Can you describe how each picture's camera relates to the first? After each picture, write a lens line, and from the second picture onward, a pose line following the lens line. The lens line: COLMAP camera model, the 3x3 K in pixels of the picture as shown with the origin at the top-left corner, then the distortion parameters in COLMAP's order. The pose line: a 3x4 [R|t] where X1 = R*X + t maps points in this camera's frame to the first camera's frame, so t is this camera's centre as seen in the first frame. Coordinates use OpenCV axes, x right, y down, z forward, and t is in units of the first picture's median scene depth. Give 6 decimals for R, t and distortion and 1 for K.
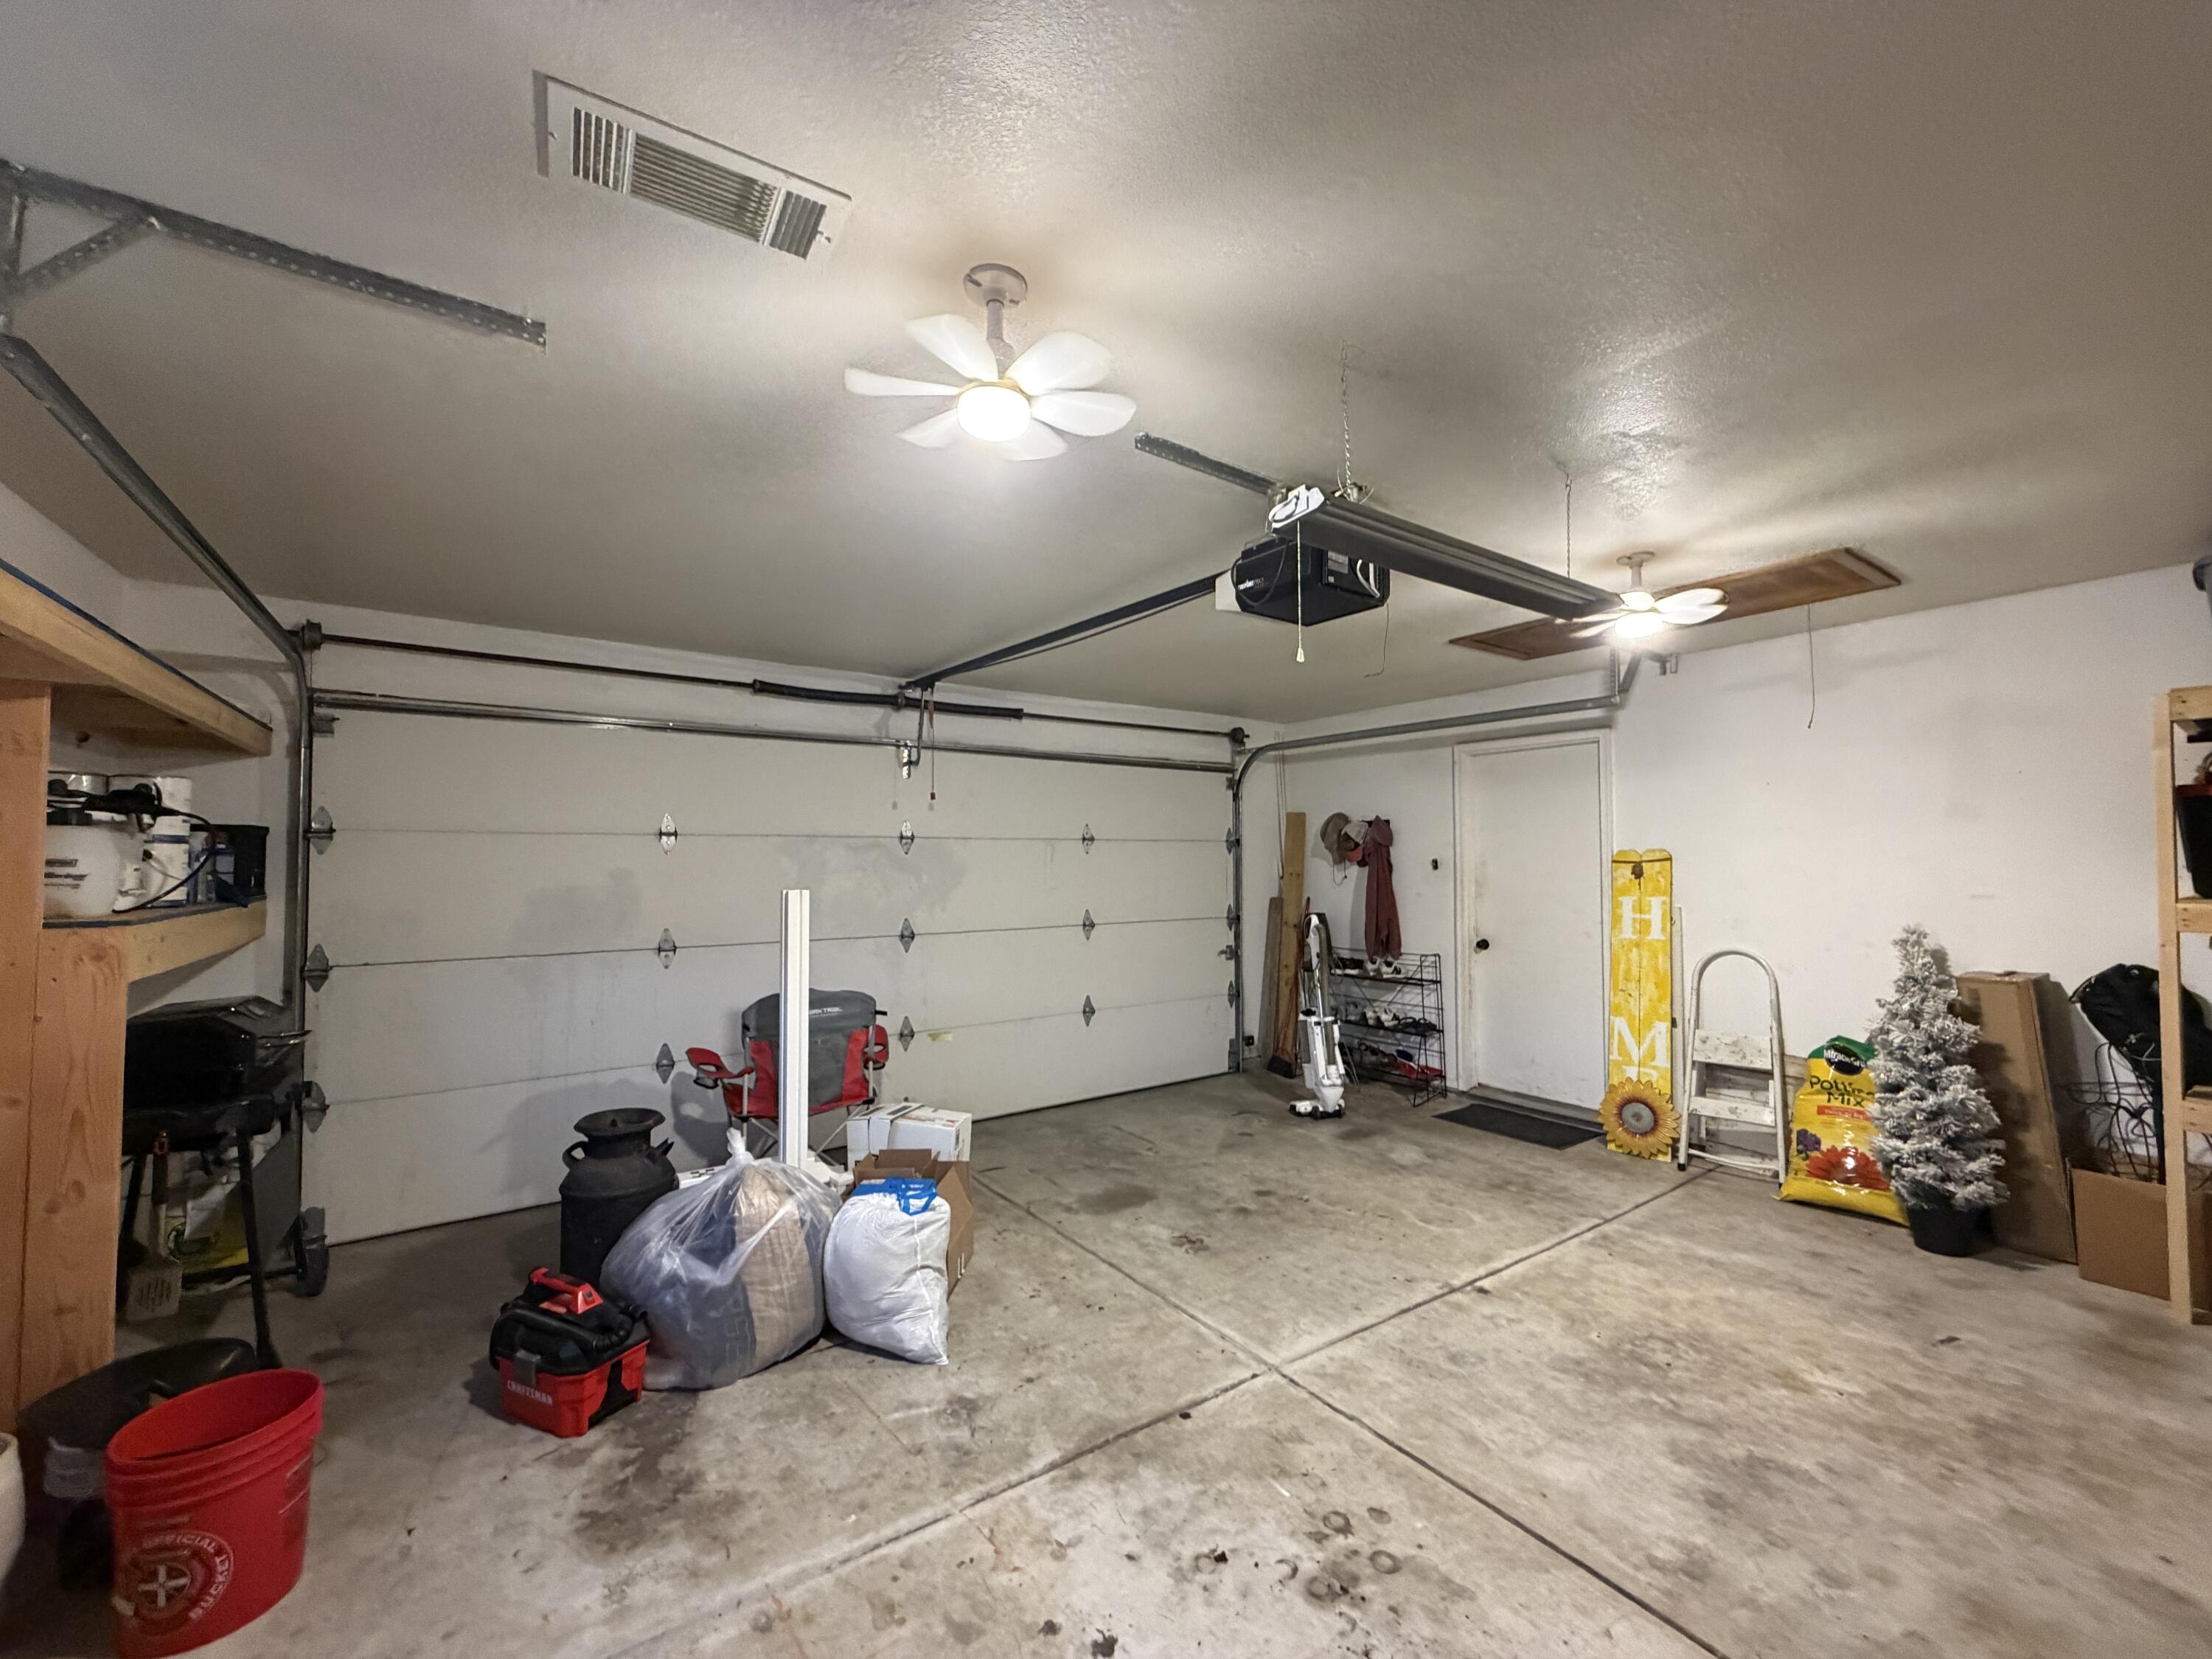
lens RADIAL K [[880.0, 0, 1098.7], [0, 880.0, 840.1], [0, 0, 1]] dist [-0.000759, 0.000388]
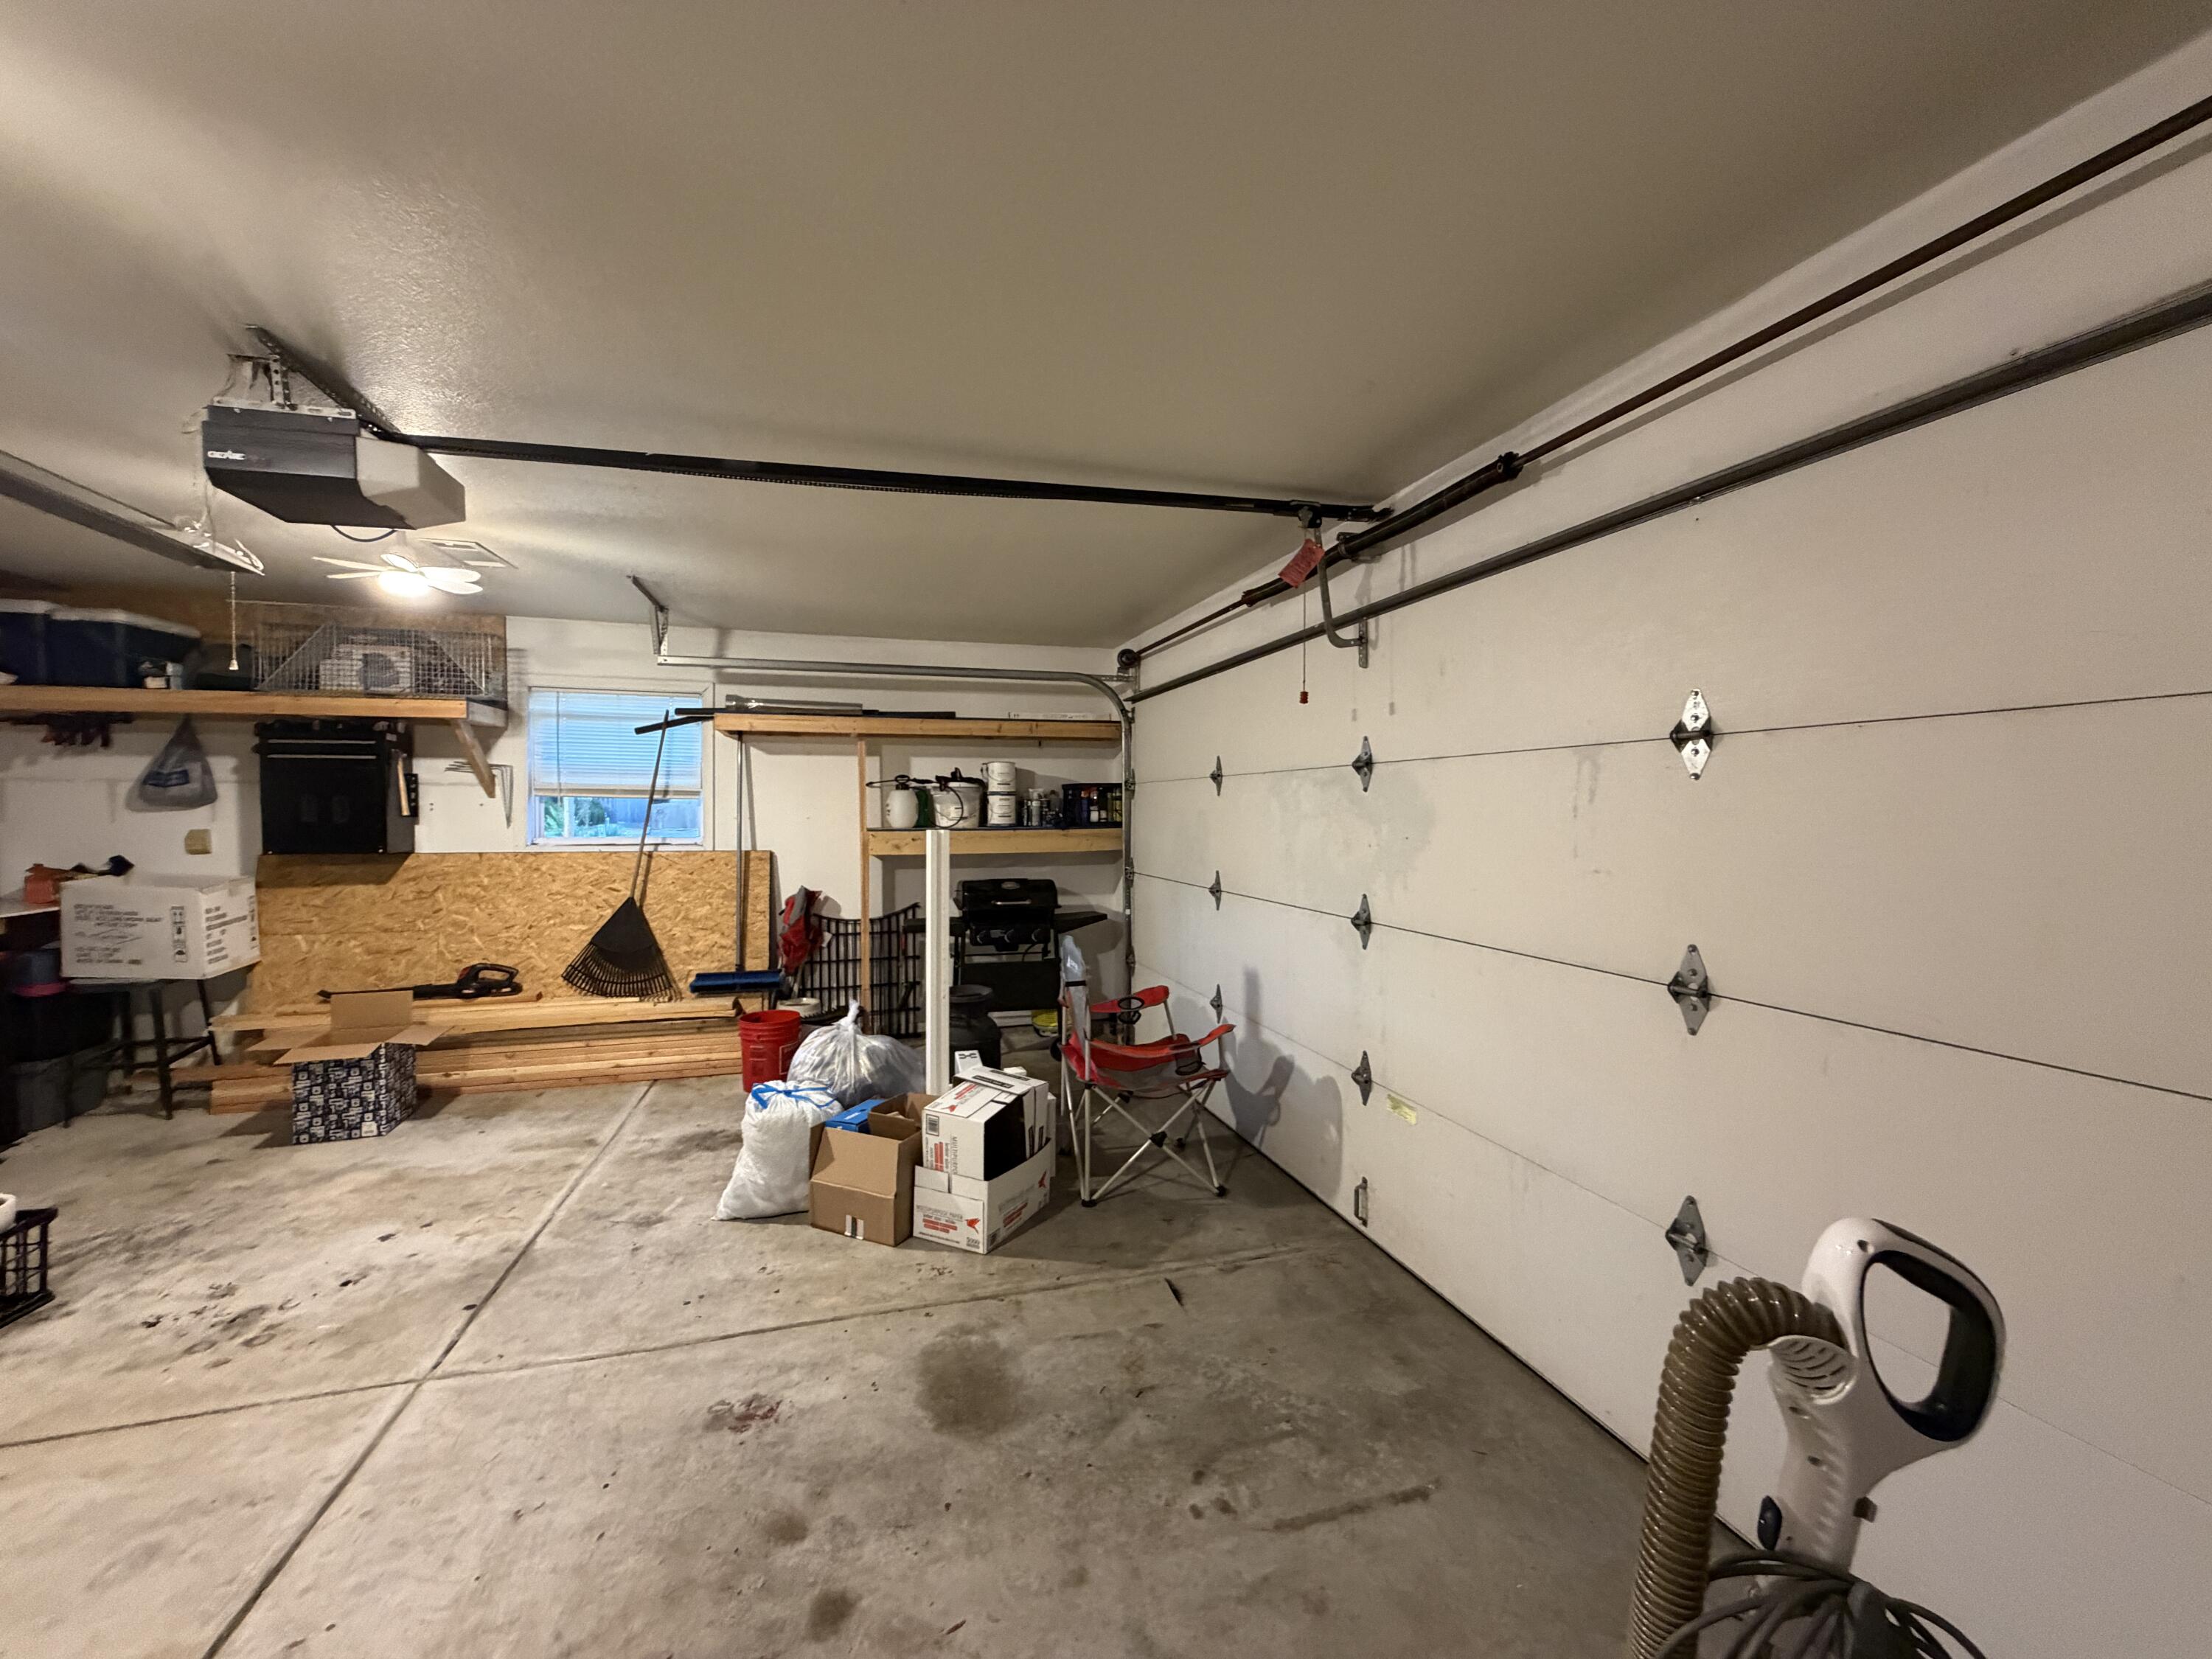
lens RADIAL K [[880.0, 0, 1102.3], [0, 880.0, 831.2], [0, 0, 1]] dist [-0.000759, 0.000388]
pose [[-0.307697, 0.028459, -0.951059, 0.800258], [0.025243, 0.999445, 0.021740, 0.049734], [0.951149, -0.017319, -0.308245, 1.900158]]
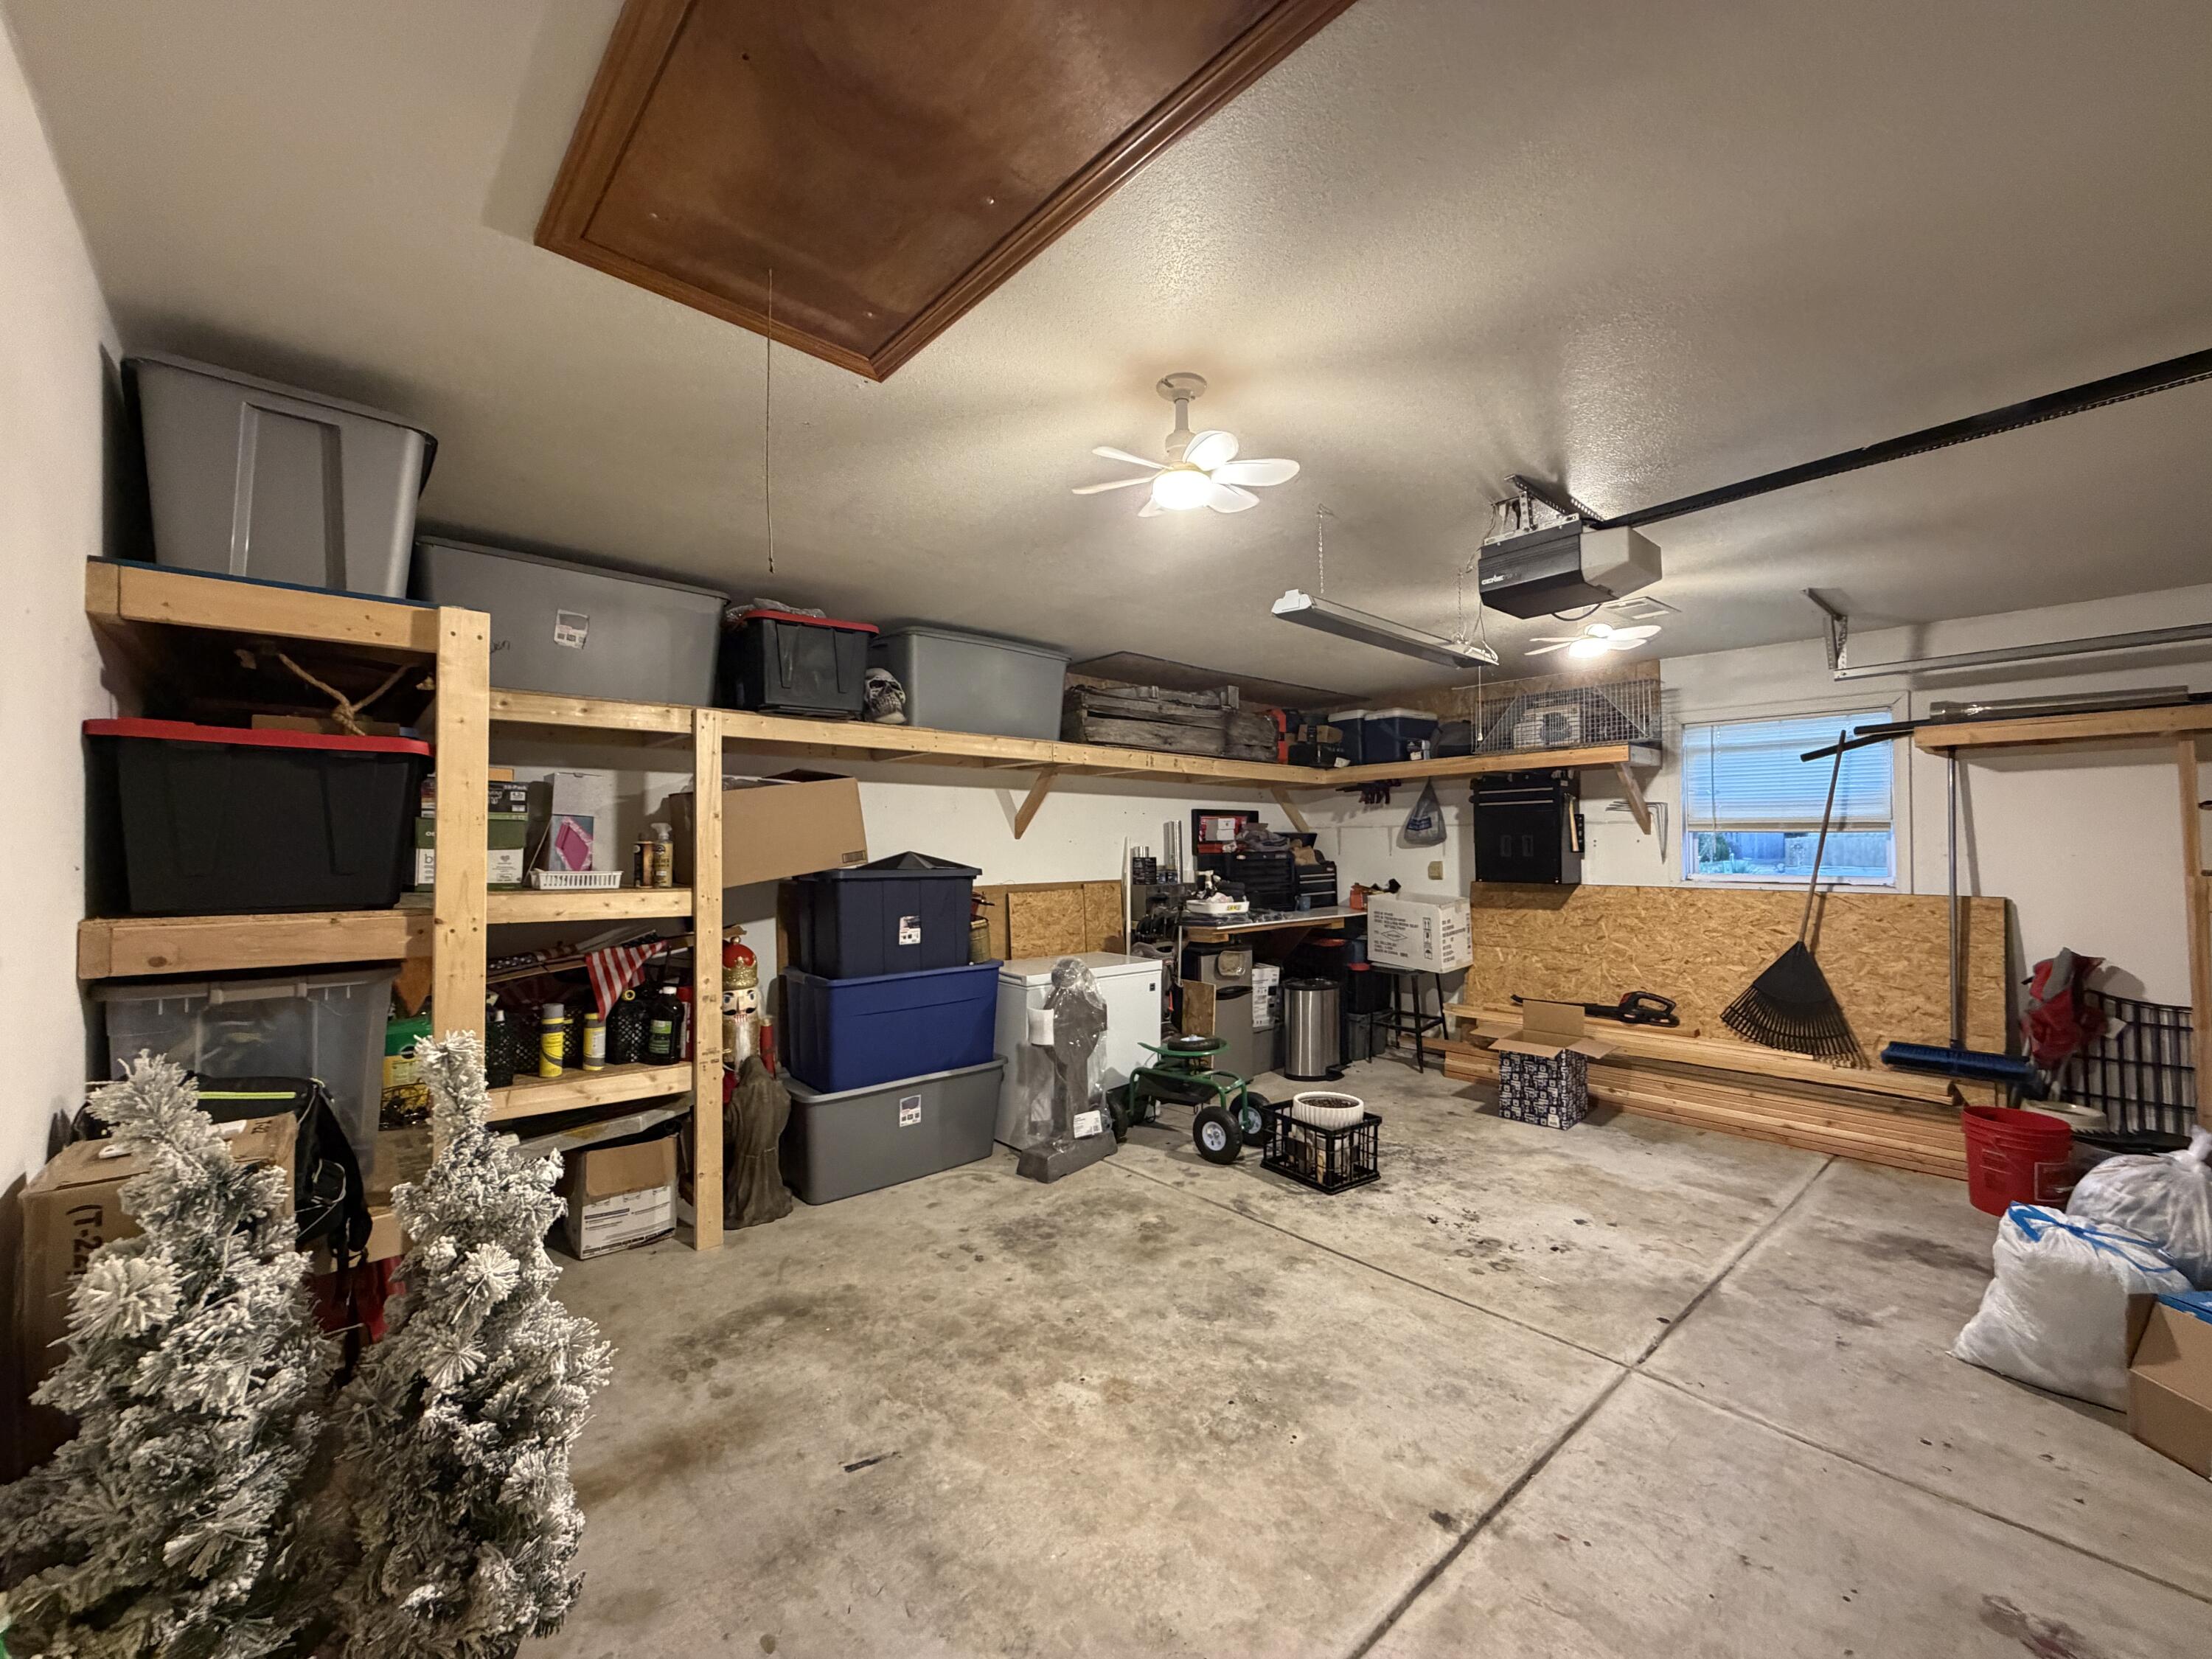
lens RADIAL K [[880.0, 0, 1103.4], [0, 880.0, 827.3], [0, 0, 1]] dist [-0.000759, 0.000388]
pose [[-0.991572, 0.007136, -0.129363, 0.878748], [0.013342, 0.998798, -0.047169, 0.047671], [0.128871, -0.048498, -0.990475, 1.879769]]
